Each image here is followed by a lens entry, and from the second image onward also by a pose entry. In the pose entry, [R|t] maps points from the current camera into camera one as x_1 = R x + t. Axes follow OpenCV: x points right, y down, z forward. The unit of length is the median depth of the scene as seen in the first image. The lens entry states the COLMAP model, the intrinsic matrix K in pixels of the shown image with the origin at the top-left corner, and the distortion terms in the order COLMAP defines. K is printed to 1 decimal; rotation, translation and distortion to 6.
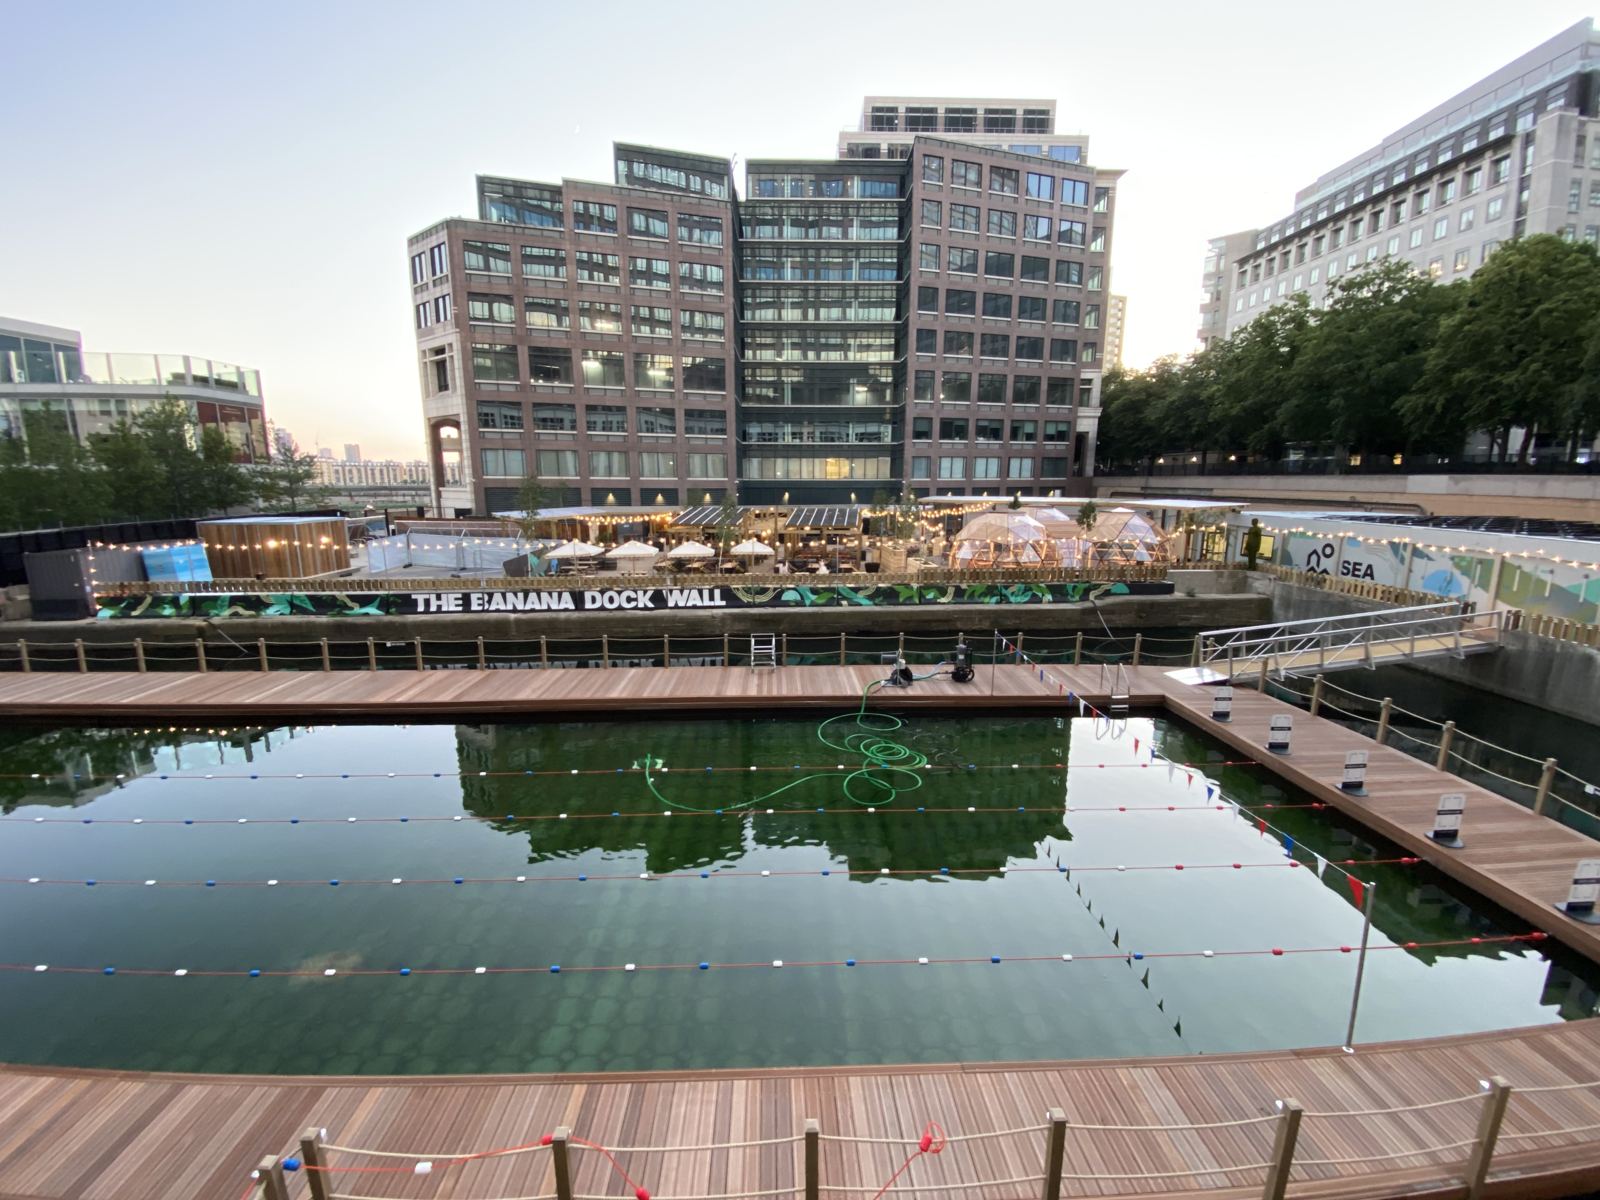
lens RADIAL K [[689.9, 0, 802.7], [0, 689.9, 607.9], [0, 0, 1]] dist [-0.009949, -0.000608]
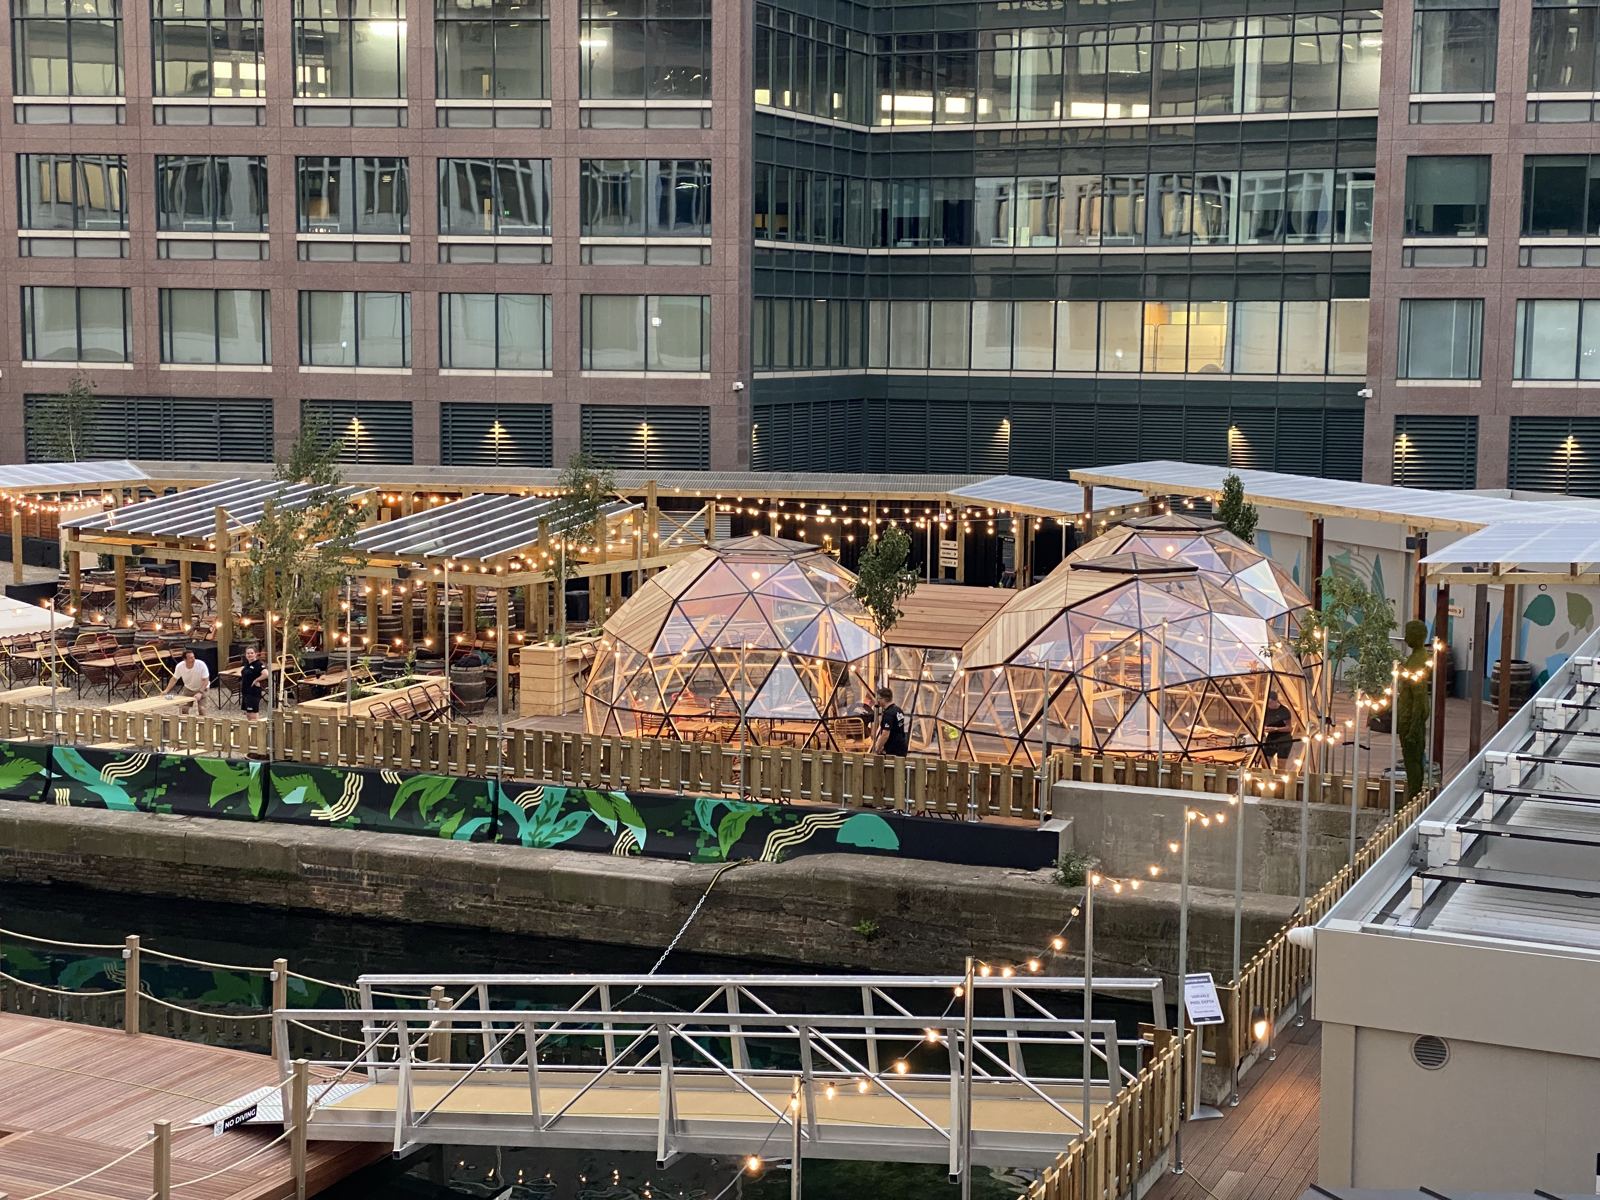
lens RADIAL K [[2476.0, 0, 828.0], [0, 2476.0, 573.1], [0, 0, 1]] dist [0.147294, 0.000000]
pose [[0.895057, 0.051976, -0.442913, 0.920526], [-0.086946, 0.994464, -0.059004, -0.074390], [0.437394, 0.091322, 0.894621, 0.040028]]
